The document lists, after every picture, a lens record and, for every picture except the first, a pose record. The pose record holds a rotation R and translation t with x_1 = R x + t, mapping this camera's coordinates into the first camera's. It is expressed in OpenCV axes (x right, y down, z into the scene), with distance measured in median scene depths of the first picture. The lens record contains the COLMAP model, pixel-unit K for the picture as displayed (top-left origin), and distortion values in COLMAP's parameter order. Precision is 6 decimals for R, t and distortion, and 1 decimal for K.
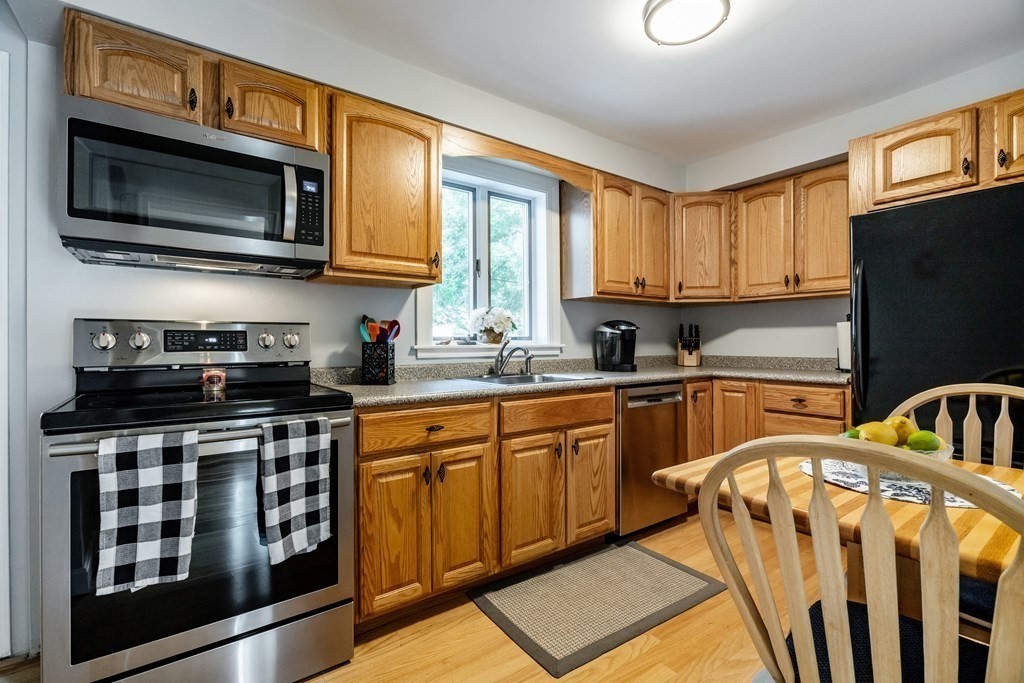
lens RADIAL K [[461.7, 0, 512.0], [0, 461.7, 341.5], [0, 0, 1]] dist [-0.004222, -0.000306]
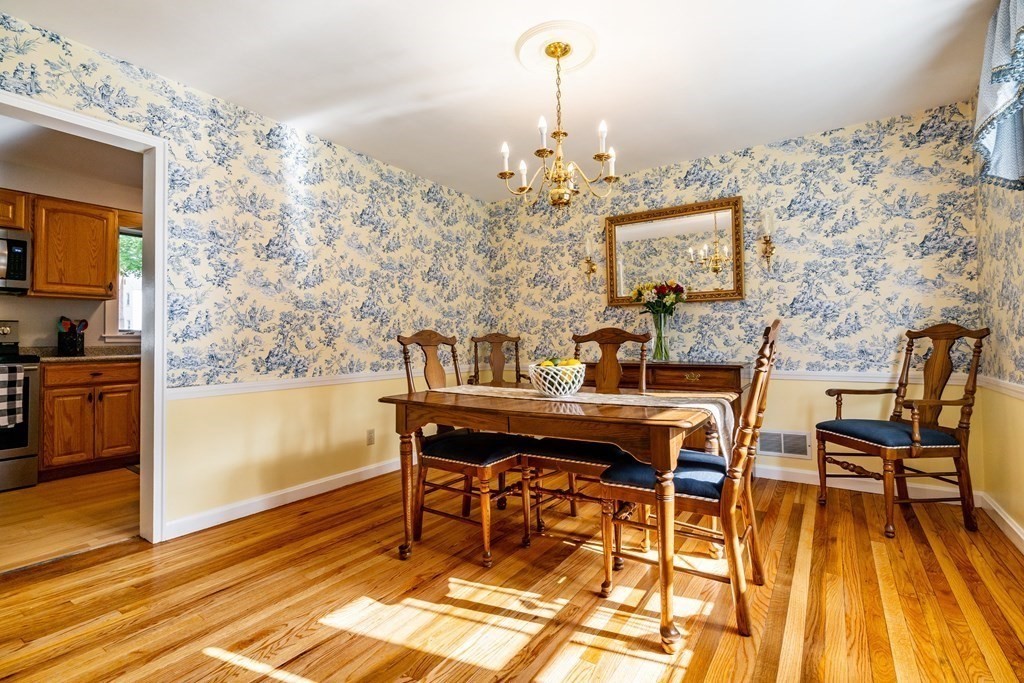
lens RADIAL K [[475.3, 0, 513.5], [0, 475.3, 328.5], [0, 0, 1]] dist [-0.001748, -0.000525]
pose [[0.942922, 0.001456, 0.333009, 0.832253], [0.007124, 0.999673, -0.024545, 0.053421], [-0.332936, 0.025516, 0.942604, -1.501894]]
